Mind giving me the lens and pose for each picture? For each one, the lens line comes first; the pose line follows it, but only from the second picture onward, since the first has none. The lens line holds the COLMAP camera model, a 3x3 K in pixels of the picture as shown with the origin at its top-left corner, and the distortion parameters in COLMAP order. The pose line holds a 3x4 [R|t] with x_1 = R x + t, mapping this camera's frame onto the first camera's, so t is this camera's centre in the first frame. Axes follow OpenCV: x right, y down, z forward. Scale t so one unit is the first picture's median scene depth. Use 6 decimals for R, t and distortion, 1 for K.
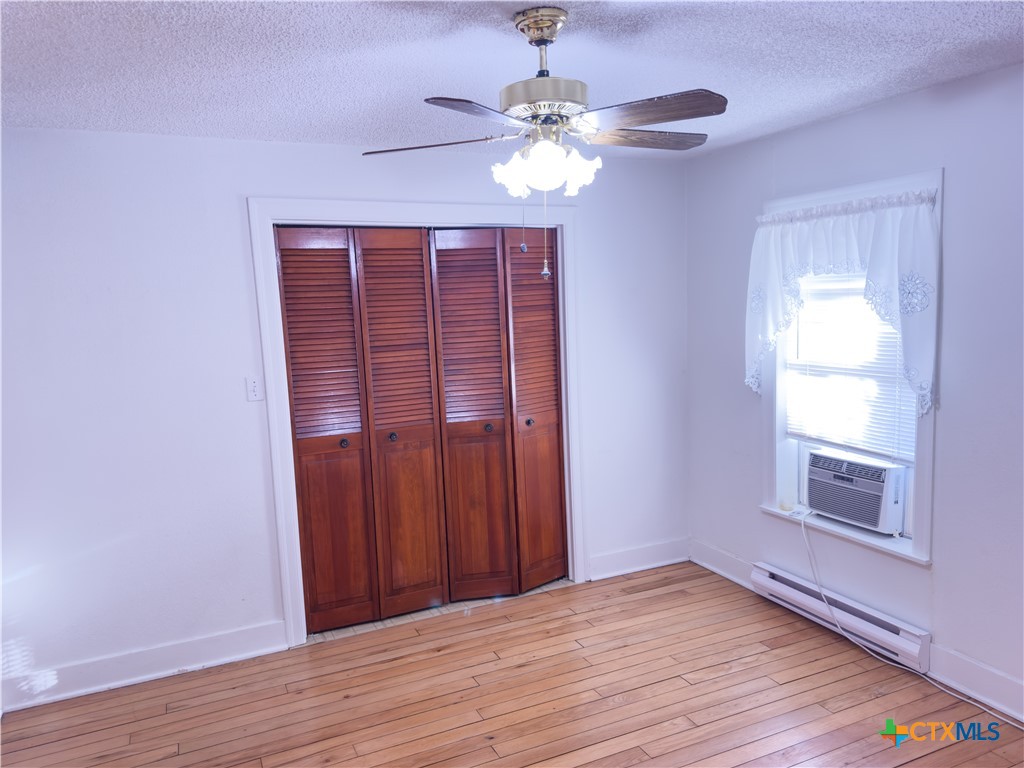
lens RADIAL K [[728.5, 0, 515.7], [0, 728.5, 380.9], [0, 0, 1]] dist [0.118457, -0.190616]
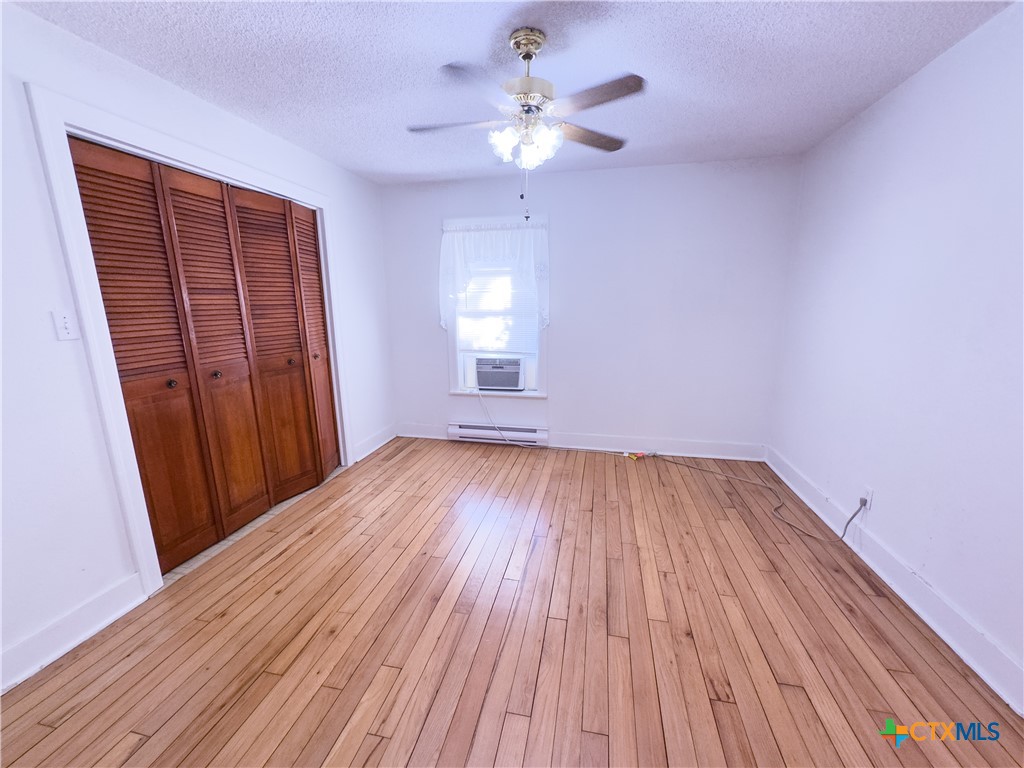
lens RADIAL K [[410.3, 0, 512.0], [0, 410.3, 384.0], [0, 0, 1]] dist [0.000707, 0.000118]
pose [[0.596051, -0.126388, 0.792937, -0.395244], [0.076603, 0.991981, 0.100531, 0.063423], [-0.799284, 0.000819, 0.600953, 0.283396]]
